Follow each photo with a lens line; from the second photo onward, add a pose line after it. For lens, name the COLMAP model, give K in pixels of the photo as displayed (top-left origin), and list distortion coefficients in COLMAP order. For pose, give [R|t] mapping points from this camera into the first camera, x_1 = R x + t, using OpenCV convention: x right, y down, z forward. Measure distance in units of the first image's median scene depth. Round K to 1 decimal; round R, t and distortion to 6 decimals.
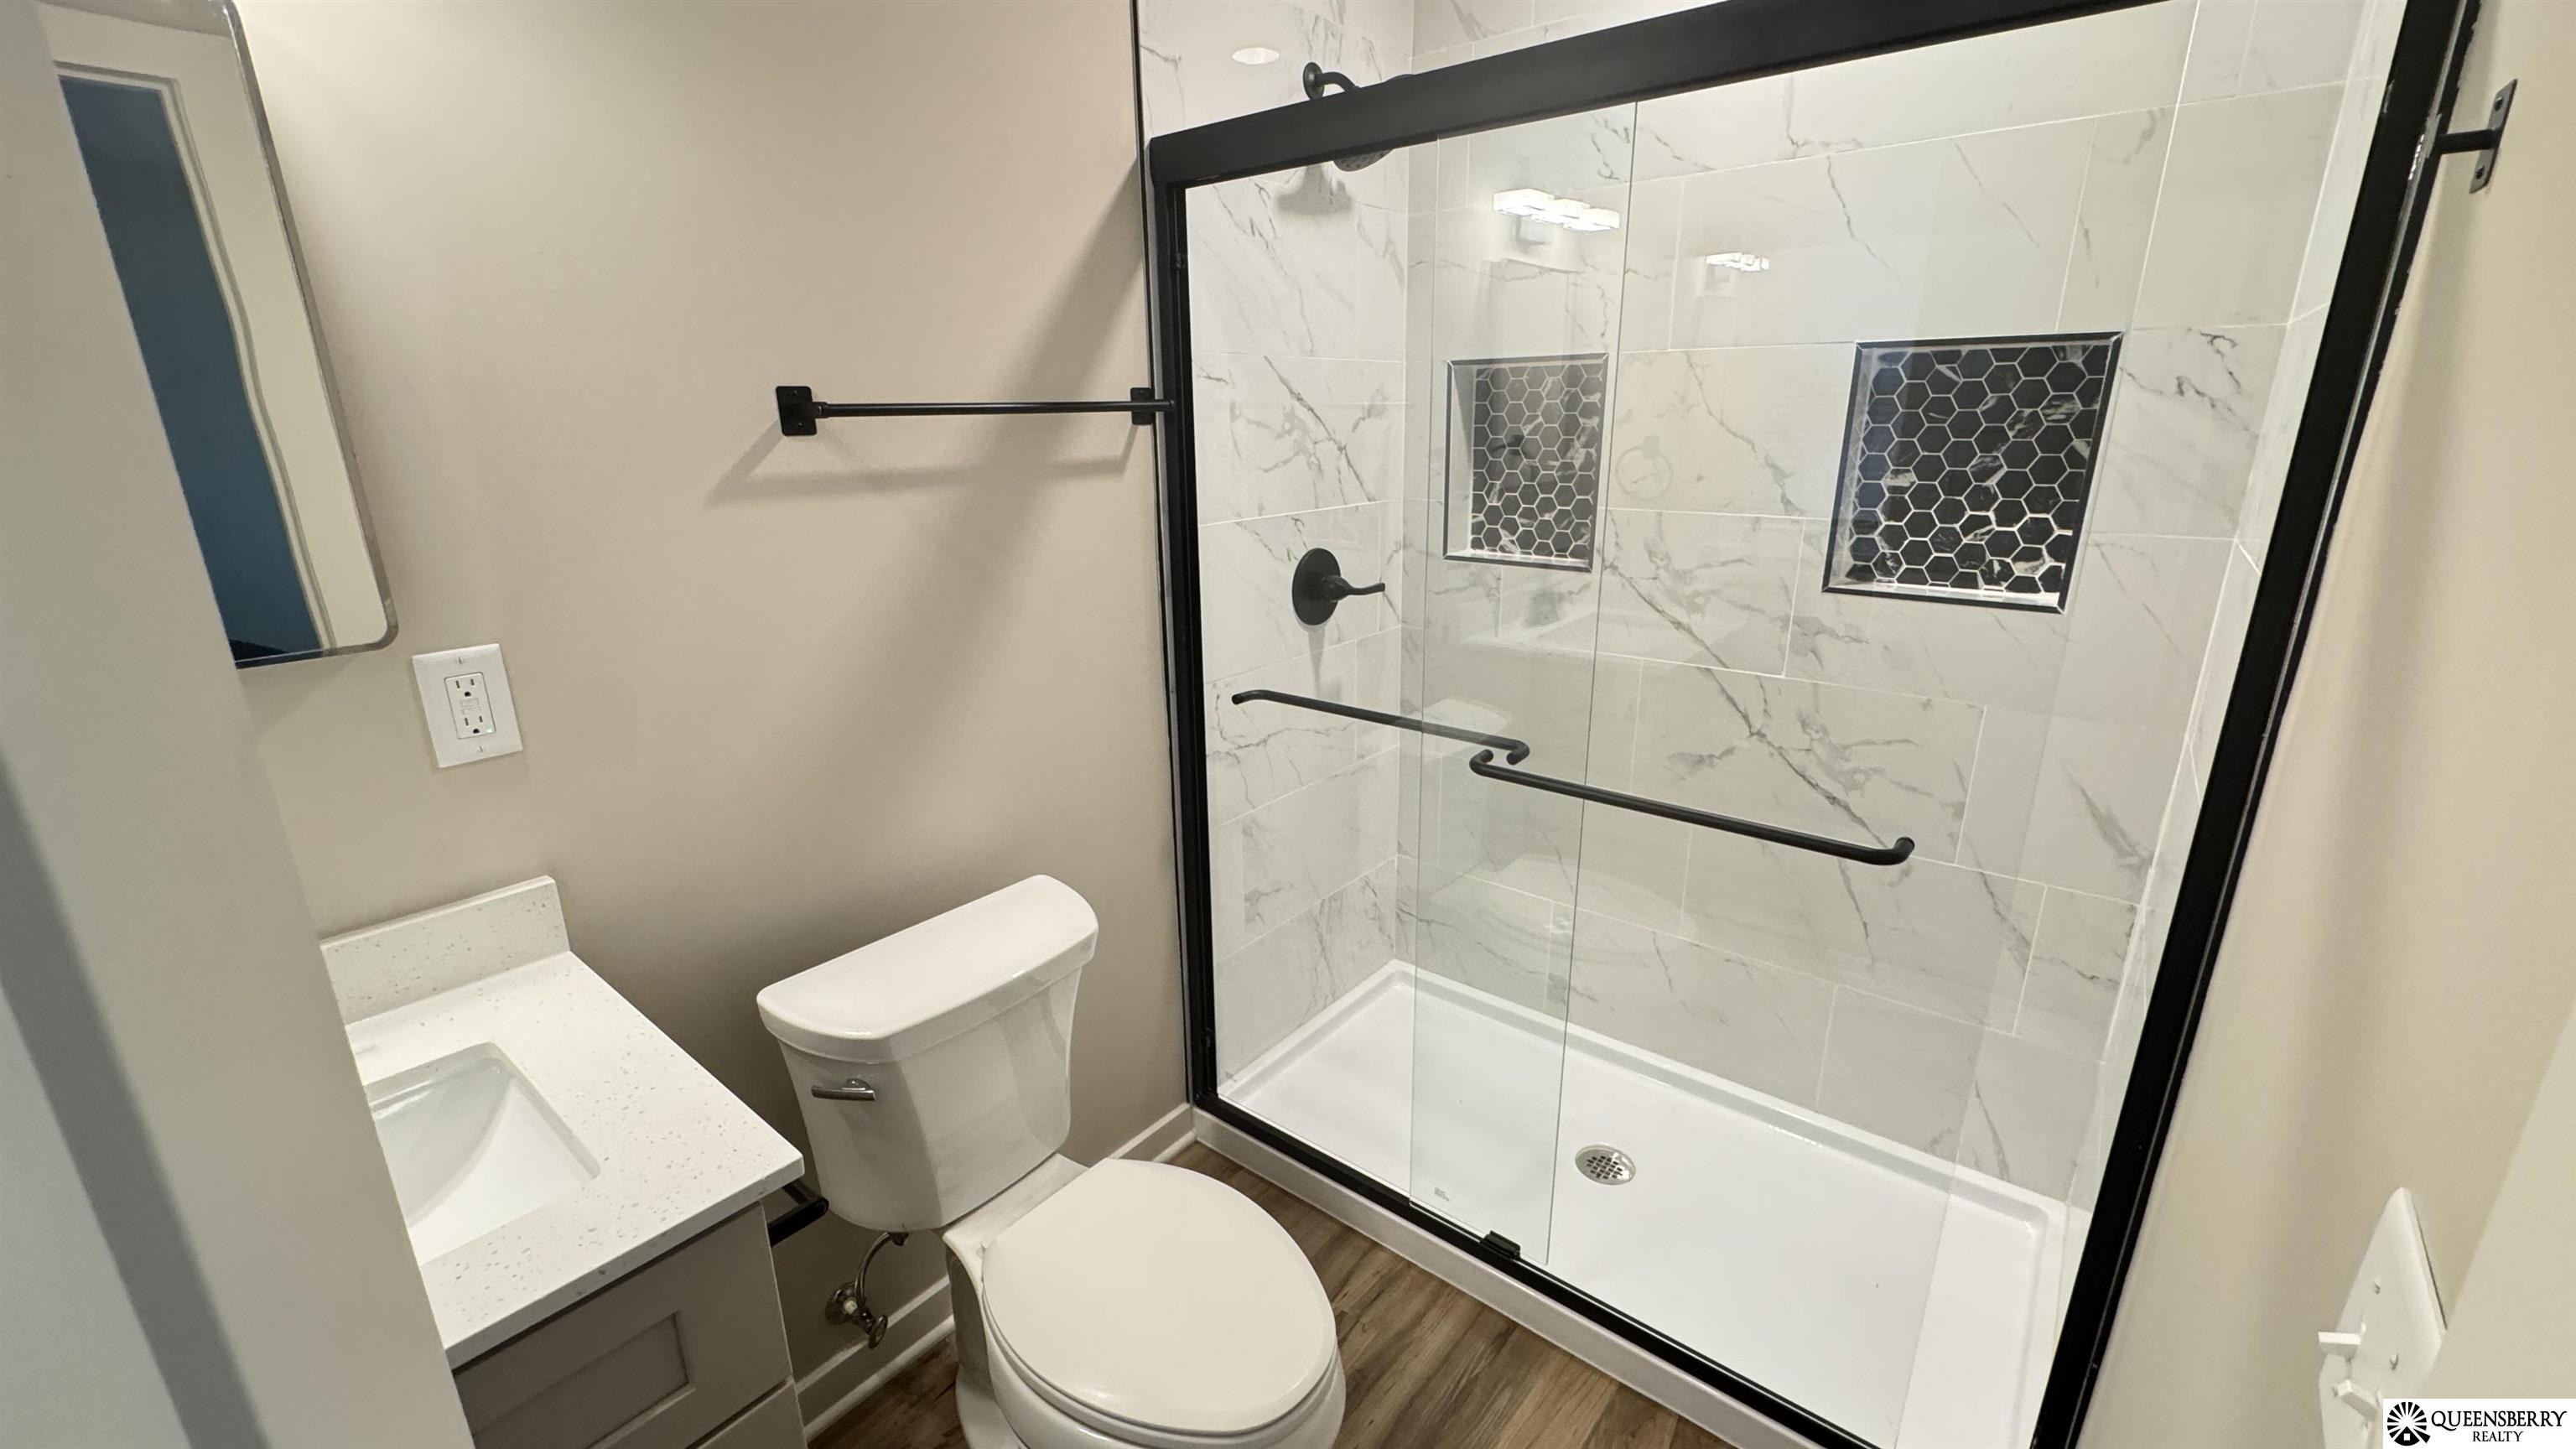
lens RADIAL K [[1032.3, 0, 1284.5], [0, 1032.3, 722.4], [0, 0, 1]] dist [-0.003130, 0.000452]
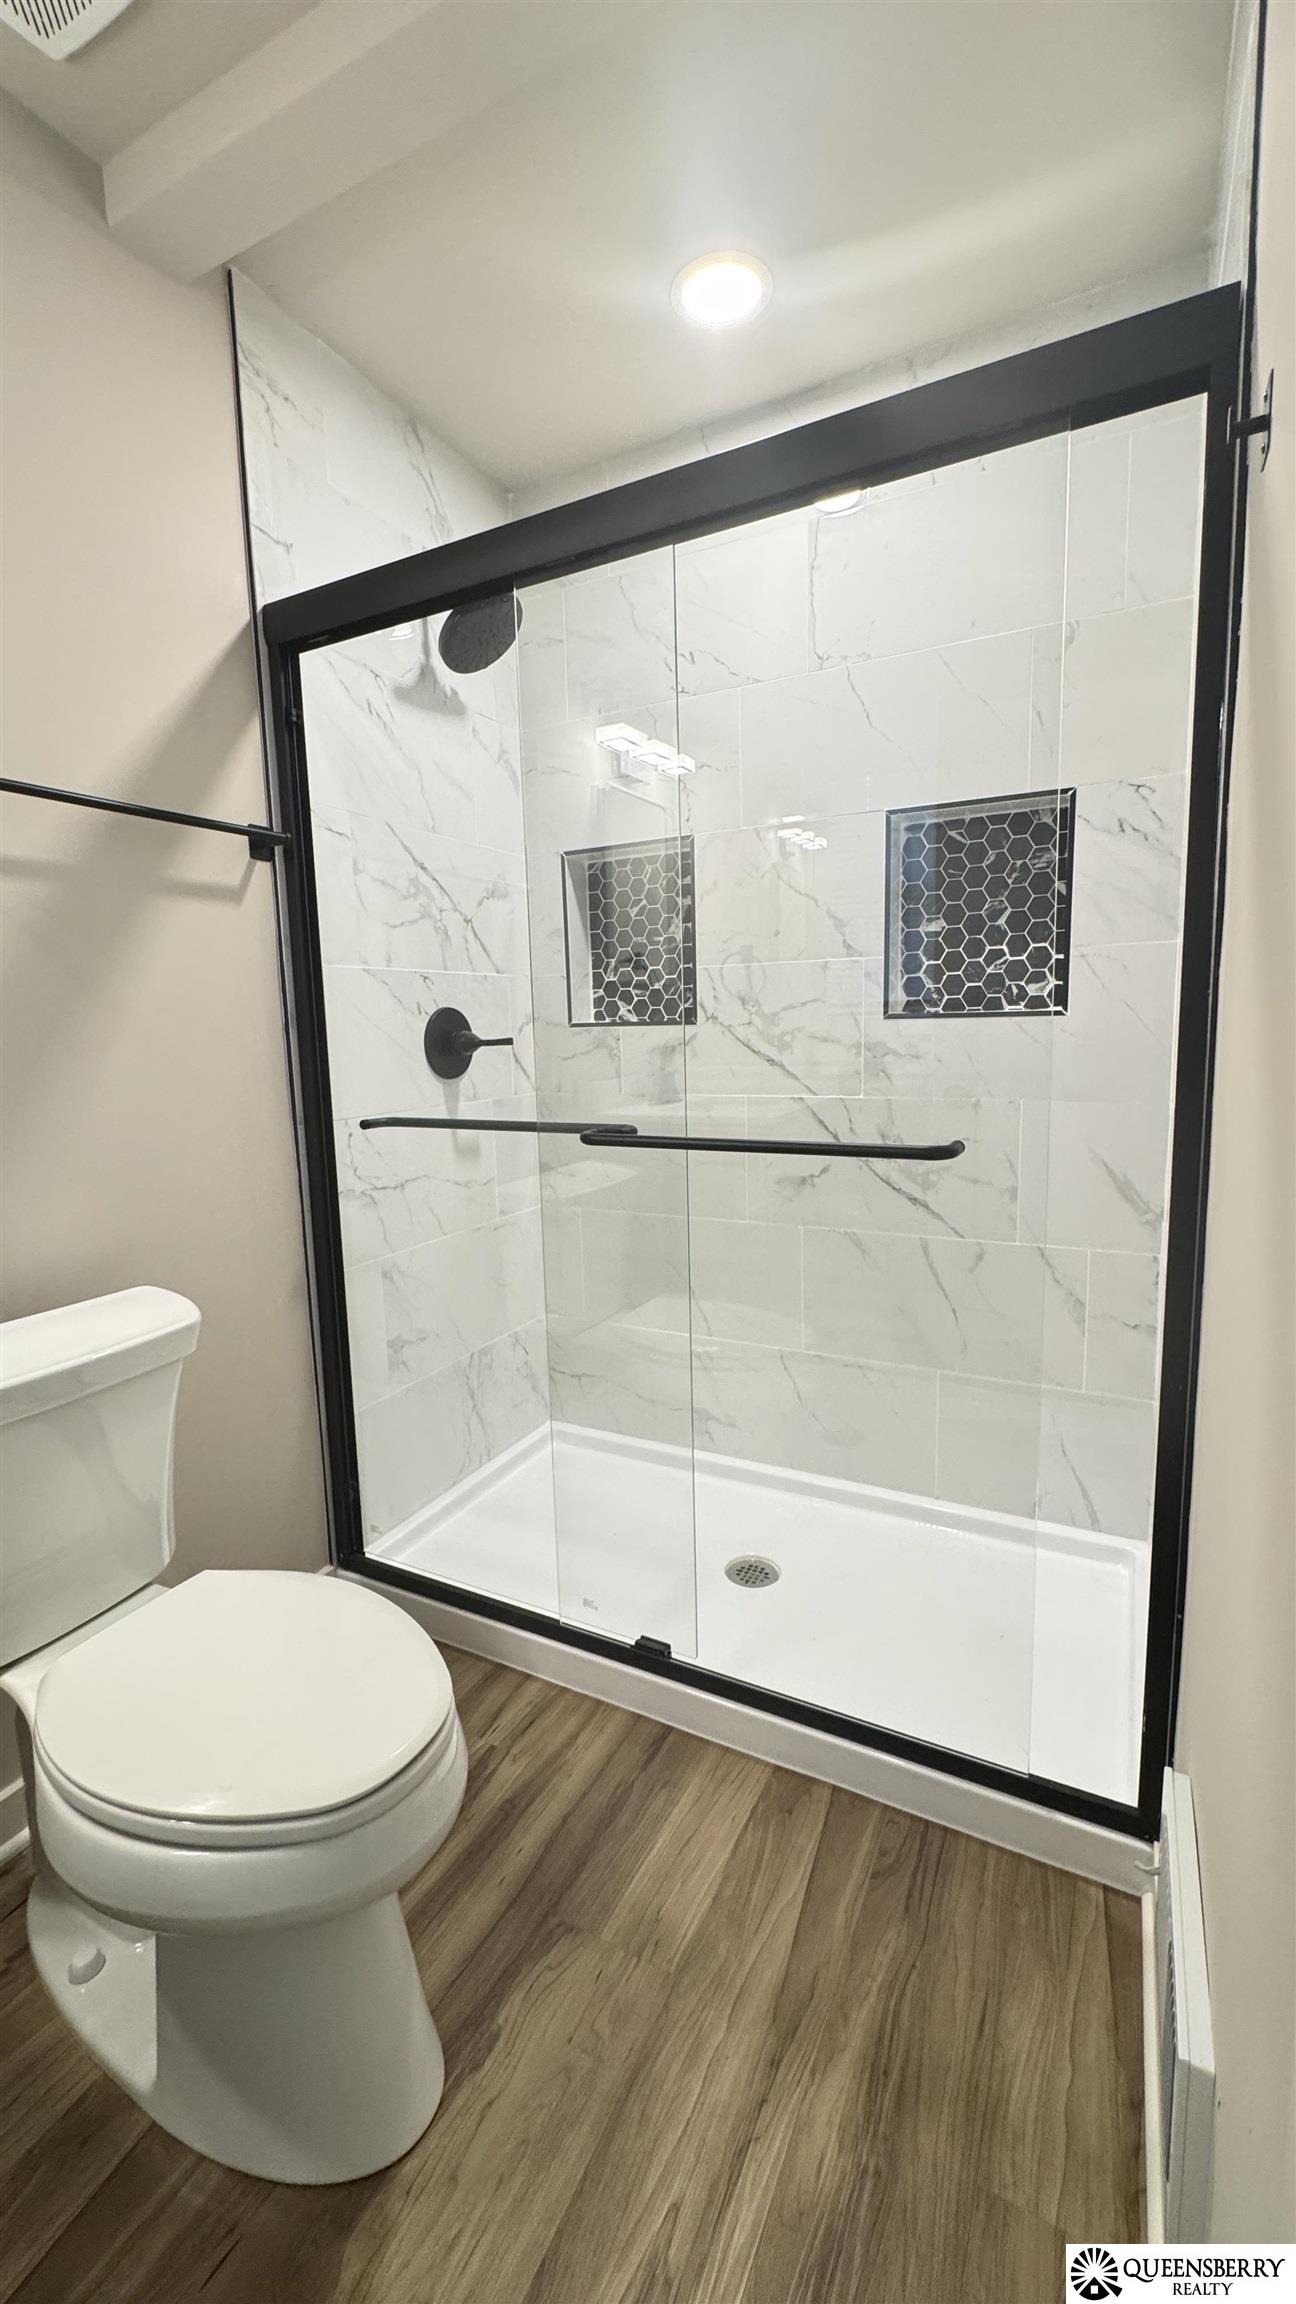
lens RADIAL K [[923.3, 0, 650.3], [0, 923.3, 1149.7], [0, 0, 1]] dist [-0.003130, 0.000452]
pose [[0.980068, -0.040269, 0.194538, 0.052960], [0.071188, 0.985399, -0.154665, 0.164861], [-0.185470, 0.165431, 0.968625, 0.060945]]
